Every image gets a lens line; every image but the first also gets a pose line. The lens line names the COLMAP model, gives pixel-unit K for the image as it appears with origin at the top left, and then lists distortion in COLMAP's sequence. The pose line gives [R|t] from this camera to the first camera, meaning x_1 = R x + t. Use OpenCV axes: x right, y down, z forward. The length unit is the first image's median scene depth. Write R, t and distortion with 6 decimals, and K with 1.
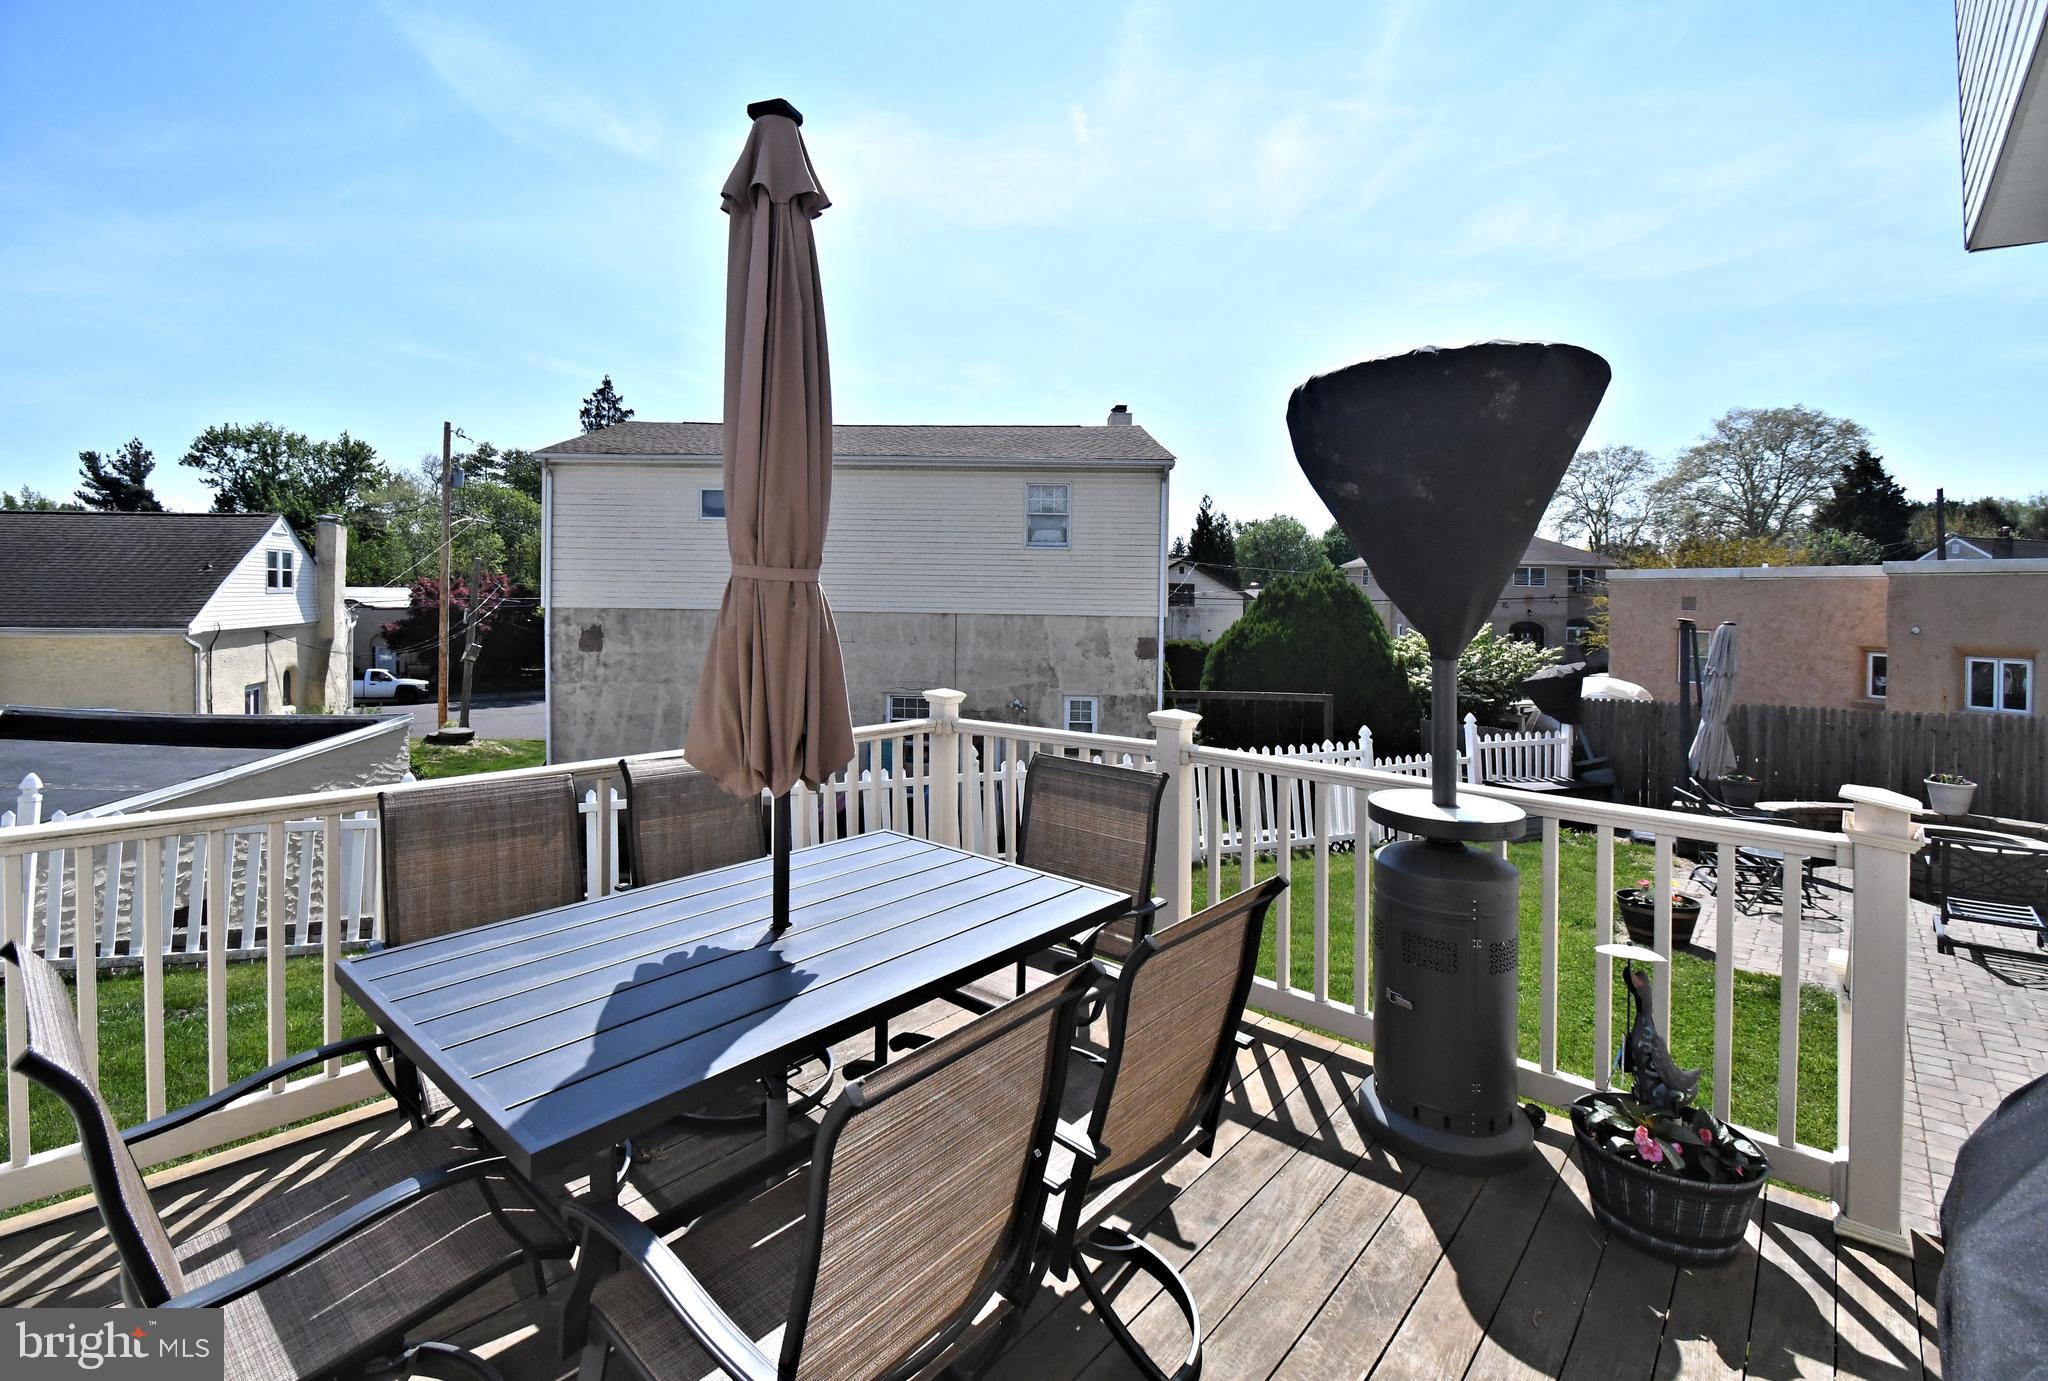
lens RADIAL K [[898.4, 0, 1023.0], [0, 898.4, 607.8], [0, 0, 1]] dist [0.000179, -0.015081]
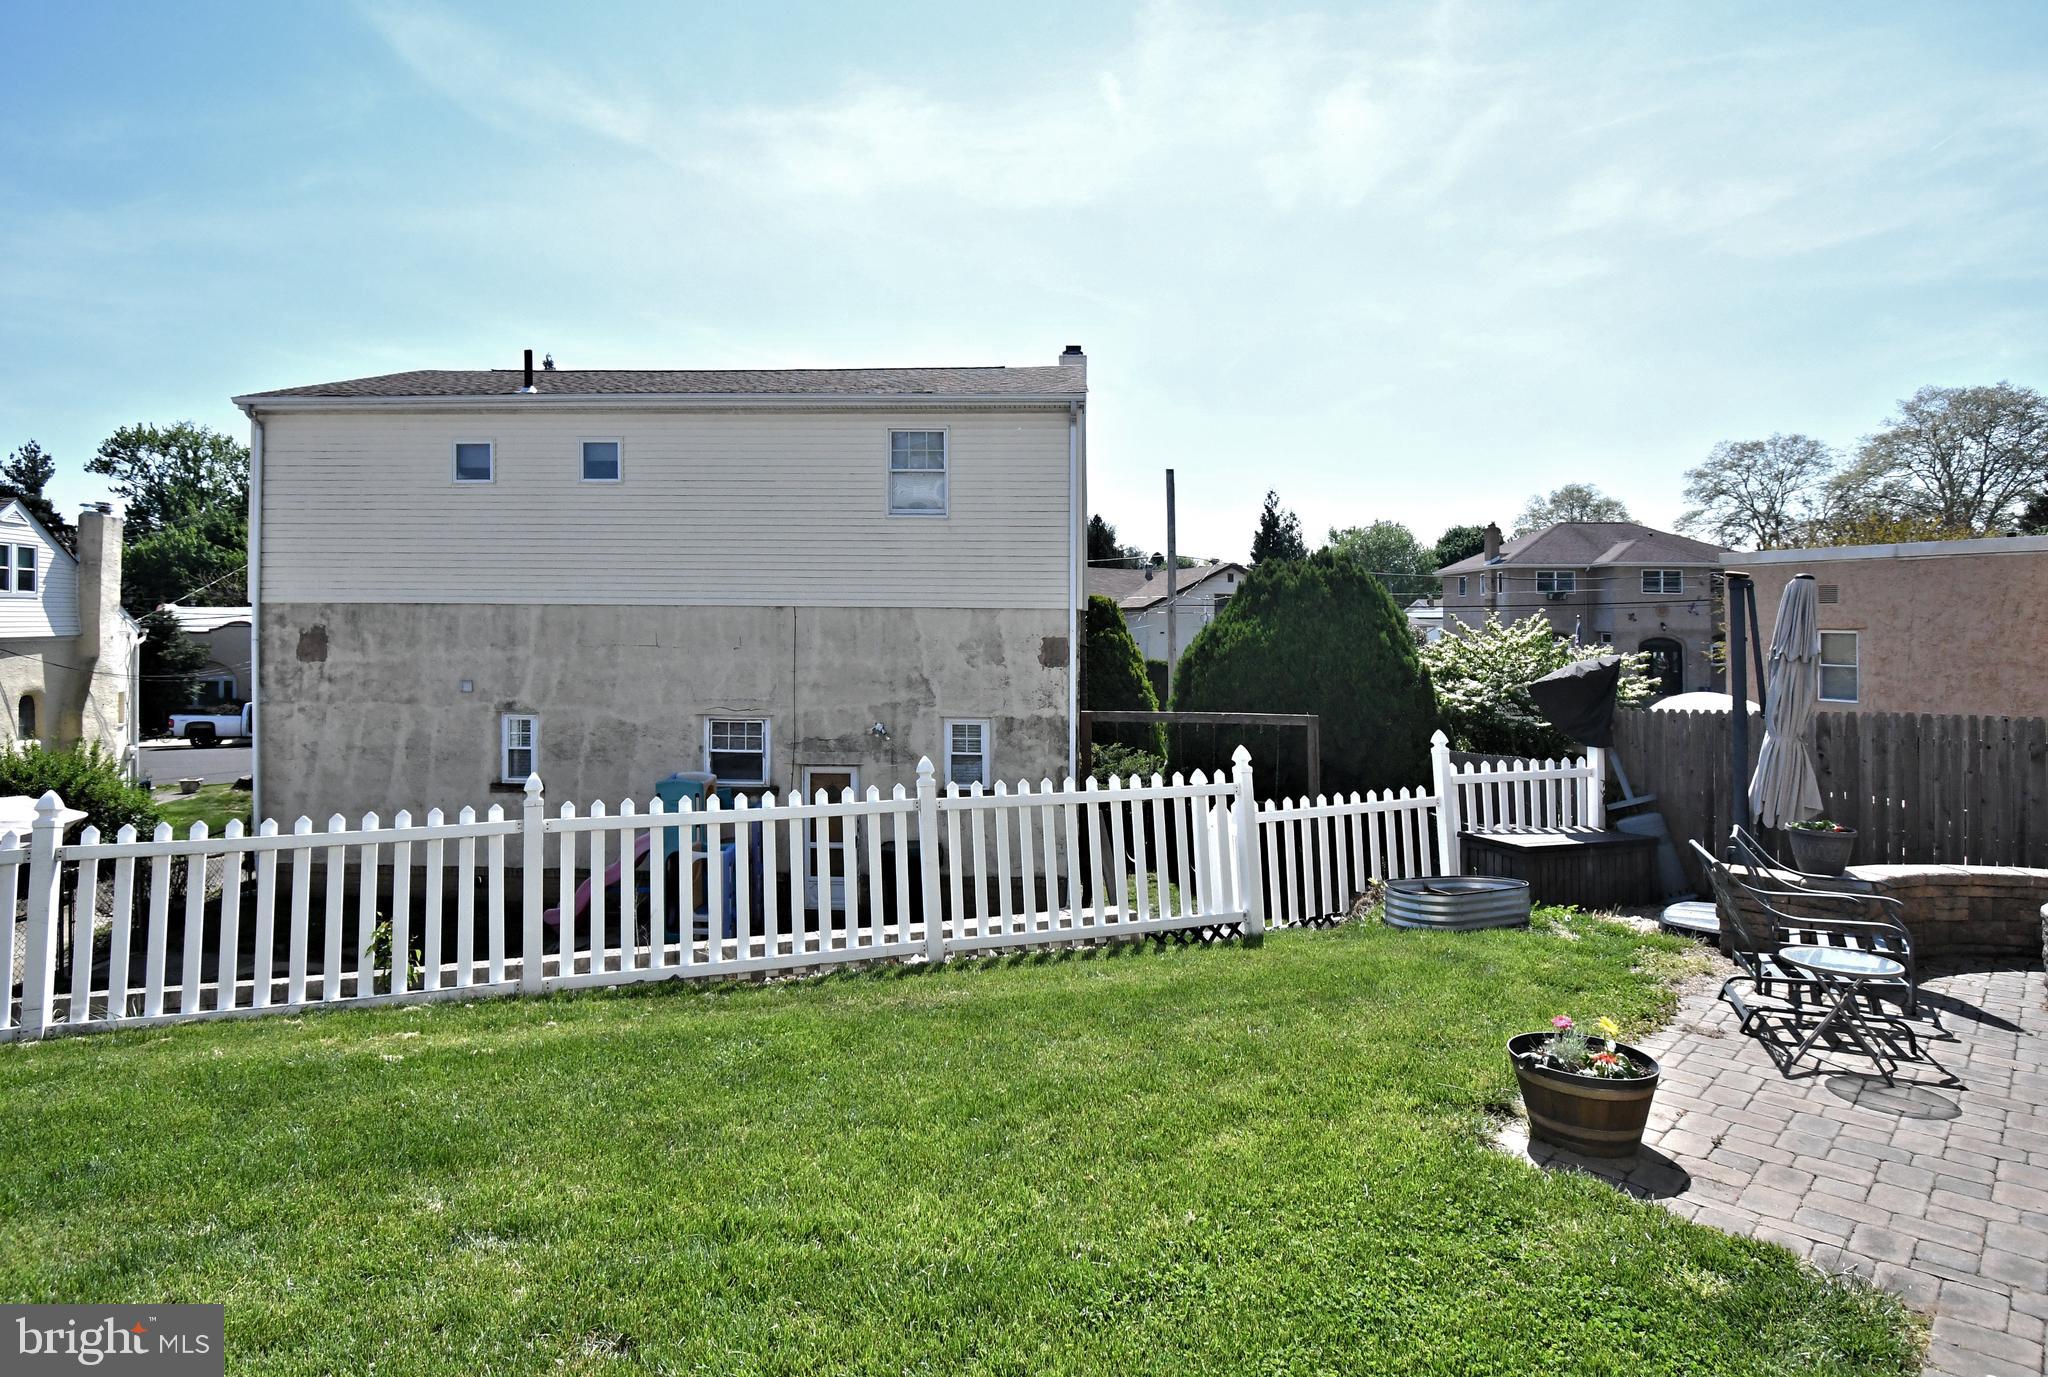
lens RADIAL K [[1072.5, 0, 1026.6], [0, 1072.5, 602.6], [0, 0, 1]] dist [0.004492, -0.019593]
pose [[0.999545, -0.007850, -0.029131, 0.140561], [0.007132, 0.999670, -0.024696, 0.026125], [0.029315, 0.024477, 0.999270, 0.125064]]
